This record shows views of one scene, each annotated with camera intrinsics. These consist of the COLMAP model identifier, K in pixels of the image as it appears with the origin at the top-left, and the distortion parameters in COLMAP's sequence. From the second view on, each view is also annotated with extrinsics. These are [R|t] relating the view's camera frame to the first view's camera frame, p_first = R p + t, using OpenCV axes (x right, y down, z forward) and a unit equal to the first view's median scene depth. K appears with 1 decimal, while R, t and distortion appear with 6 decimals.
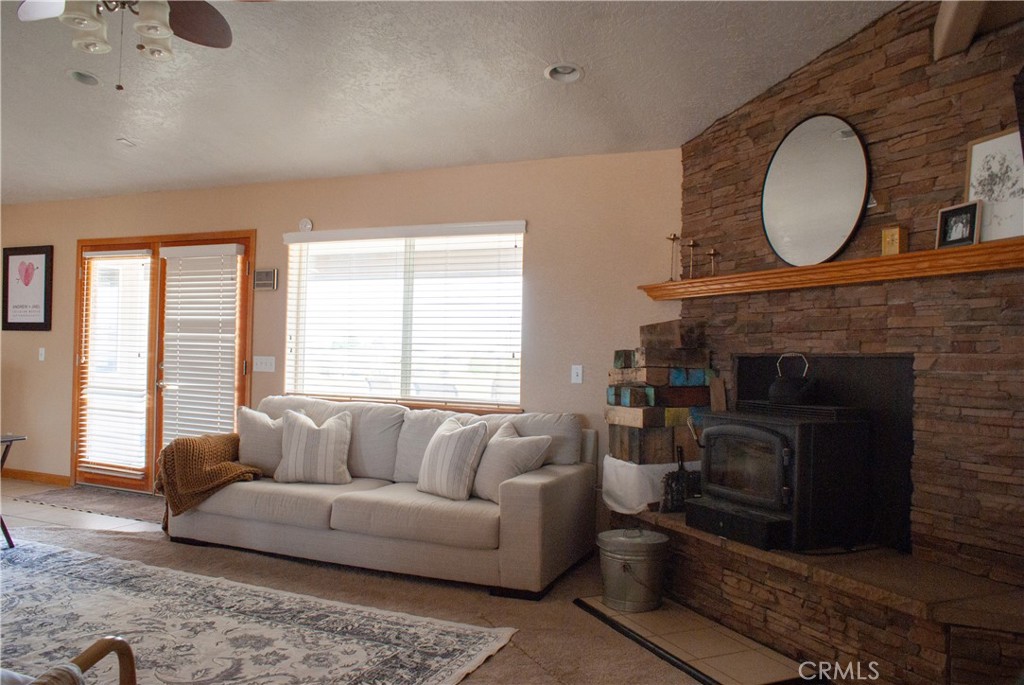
lens RADIAL K [[805.1, 0, 512.0], [0, 805.1, 342.5], [0, 0, 1]] dist [-0.159093, 0.124099]
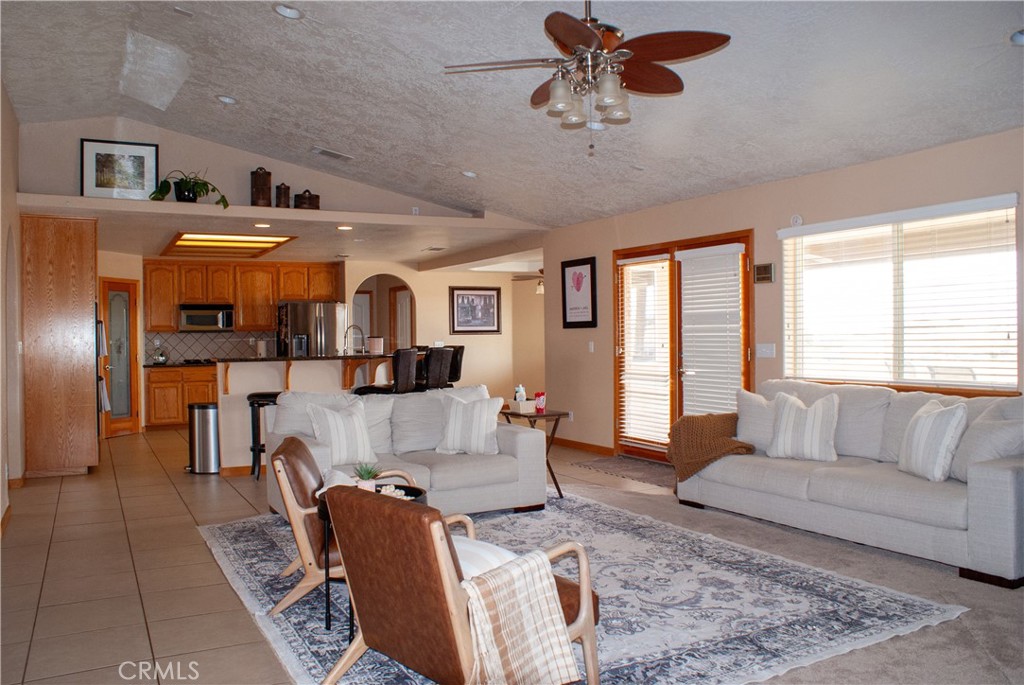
lens RADIAL K [[805.1, 0, 512.0], [0, 805.1, 342.5], [0, 0, 1]] dist [-0.159093, 0.124099]
pose [[0.776871, -0.027326, -0.629067, 0.119332], [0.038073, 0.999268, 0.003612, -0.001662], [0.628508, -0.026756, 0.777343, -0.080770]]
